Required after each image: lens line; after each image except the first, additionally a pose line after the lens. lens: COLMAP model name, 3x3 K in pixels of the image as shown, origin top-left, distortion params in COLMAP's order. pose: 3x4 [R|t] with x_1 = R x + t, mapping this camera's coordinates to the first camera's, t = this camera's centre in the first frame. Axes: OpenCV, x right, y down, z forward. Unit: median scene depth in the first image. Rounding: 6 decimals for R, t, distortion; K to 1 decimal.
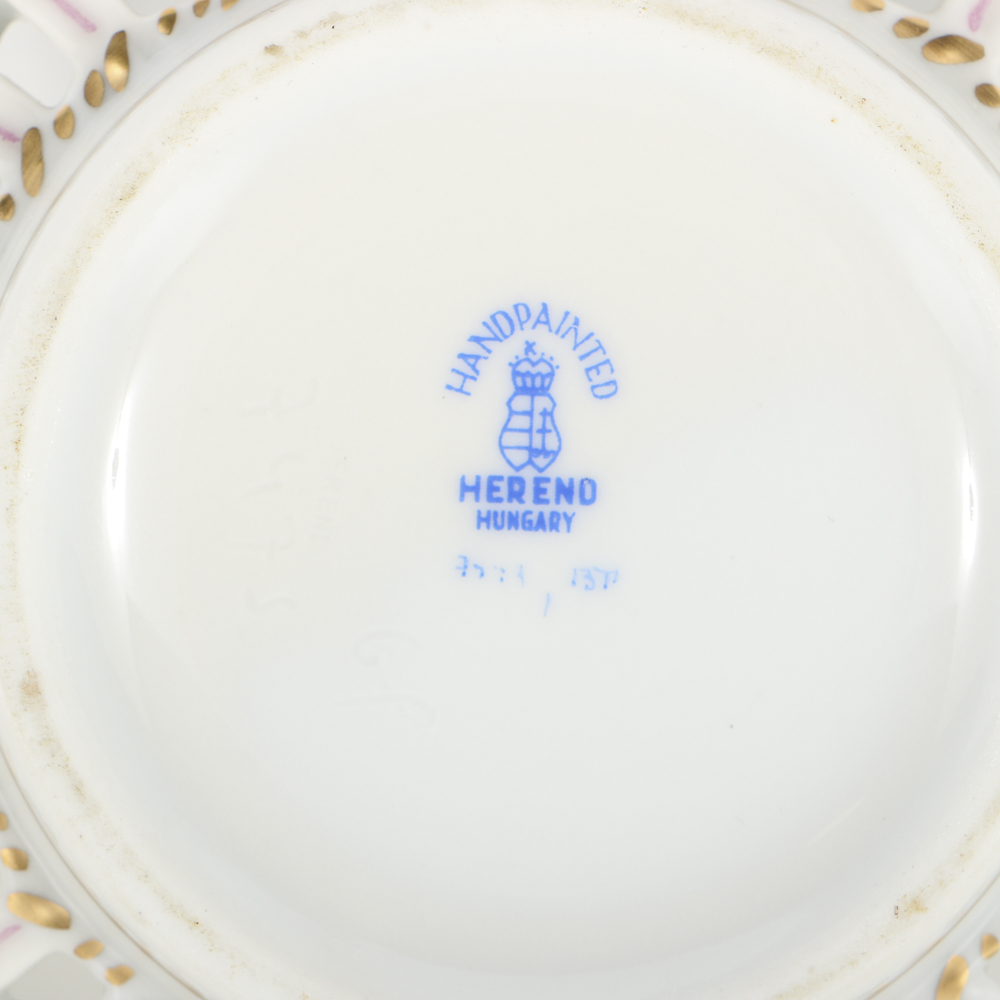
lens RADIAL K [[7079.3, 0, 499.1], [0, 7079.3, 498.7], [0, 0, 1]] dist [0.121315, 0.000000]
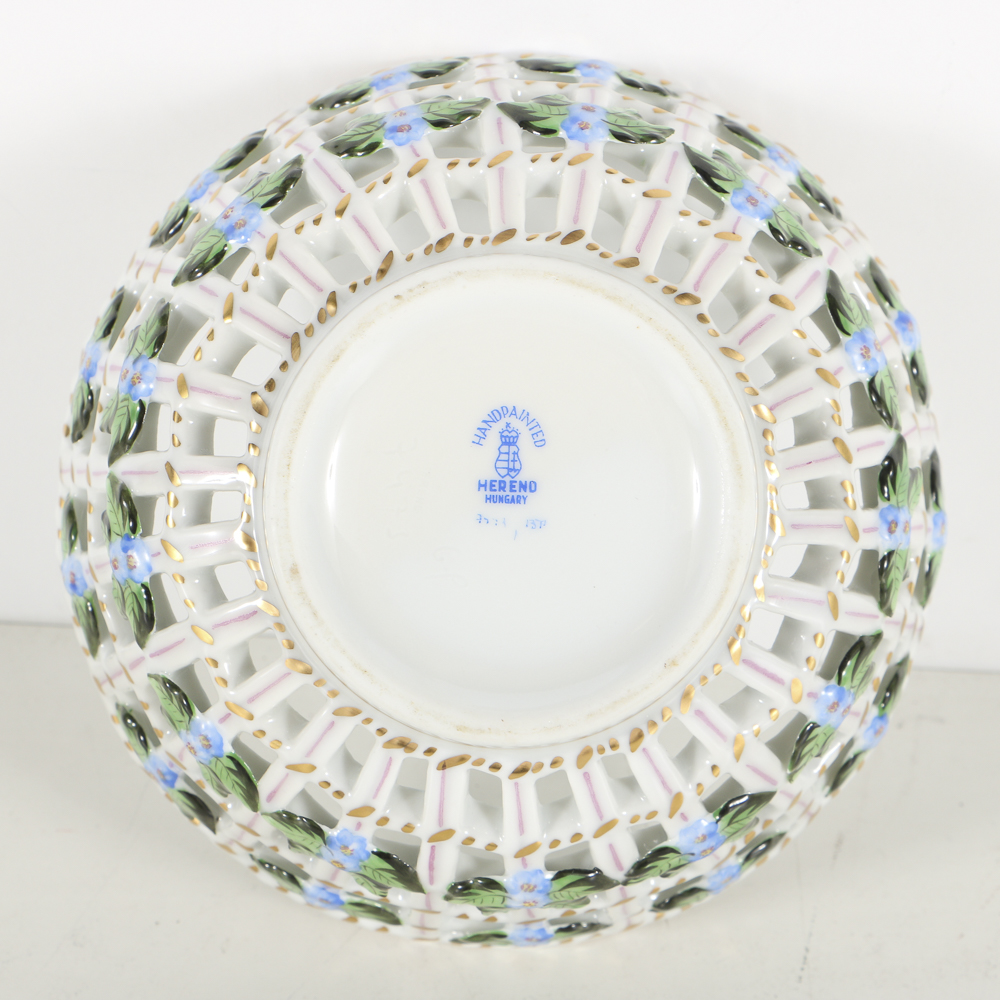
lens RADIAL K [[2577.3, 0, 502.9], [0, 2577.3, 503.4], [0, 0, 1]] dist [-0.067126, 0.000000]
pose [[0.999936, -0.001439, 0.011226, -0.006934], [0.001493, 0.999987, -0.004797, 0.008578], [-0.011219, 0.004813, 0.999925, 0.149074]]
